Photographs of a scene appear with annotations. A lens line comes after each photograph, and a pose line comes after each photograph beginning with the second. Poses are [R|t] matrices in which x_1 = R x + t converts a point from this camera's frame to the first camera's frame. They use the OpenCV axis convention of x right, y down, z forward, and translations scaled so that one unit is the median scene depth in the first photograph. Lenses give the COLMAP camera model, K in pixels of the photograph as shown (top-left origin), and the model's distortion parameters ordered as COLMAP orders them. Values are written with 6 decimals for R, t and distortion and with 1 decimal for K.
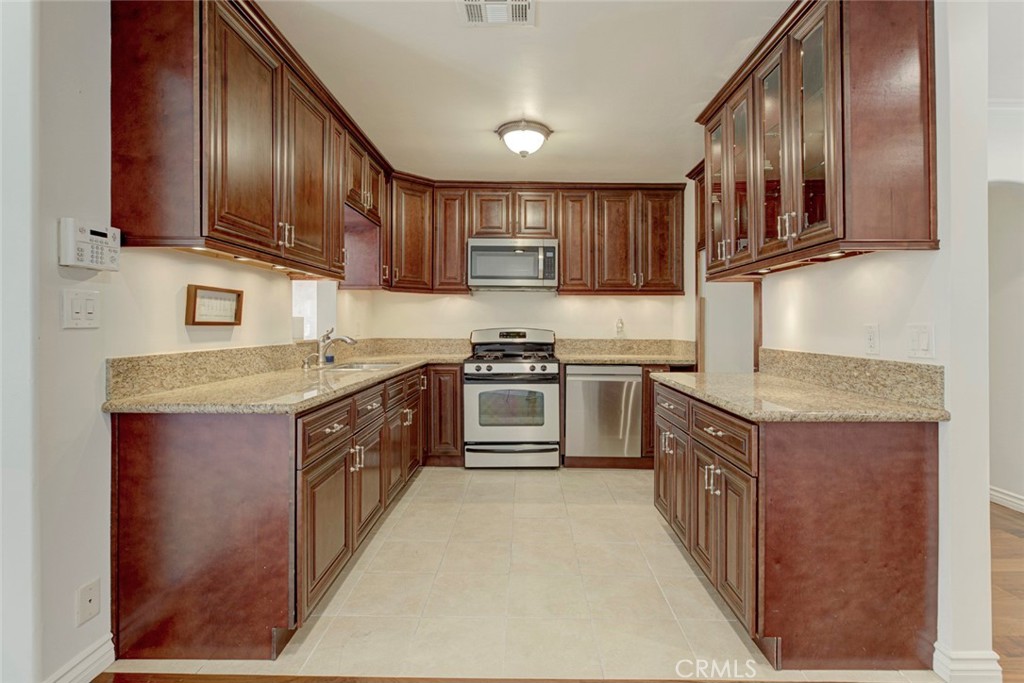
lens RADIAL K [[484.6, 0, 511.1], [0, 484.6, 317.8], [0, 0, 1]] dist [0.001296, 0.000057]
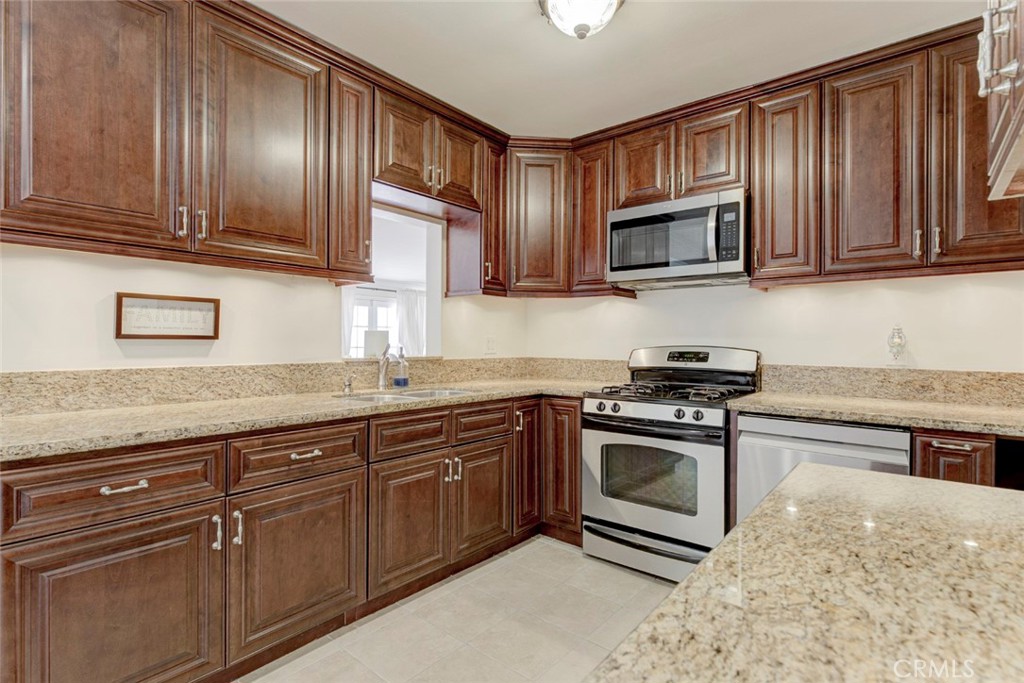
lens RADIAL K [[500.6, 0, 512.0], [0, 500.6, 341.5], [0, 0, 1]] dist [-0.004180, -0.000252]
pose [[0.790033, -0.000258, -0.613064, 0.251911], [0.007106, 0.999937, 0.008735, 0.009863], [0.613023, -0.011257, 0.789985, 0.395969]]
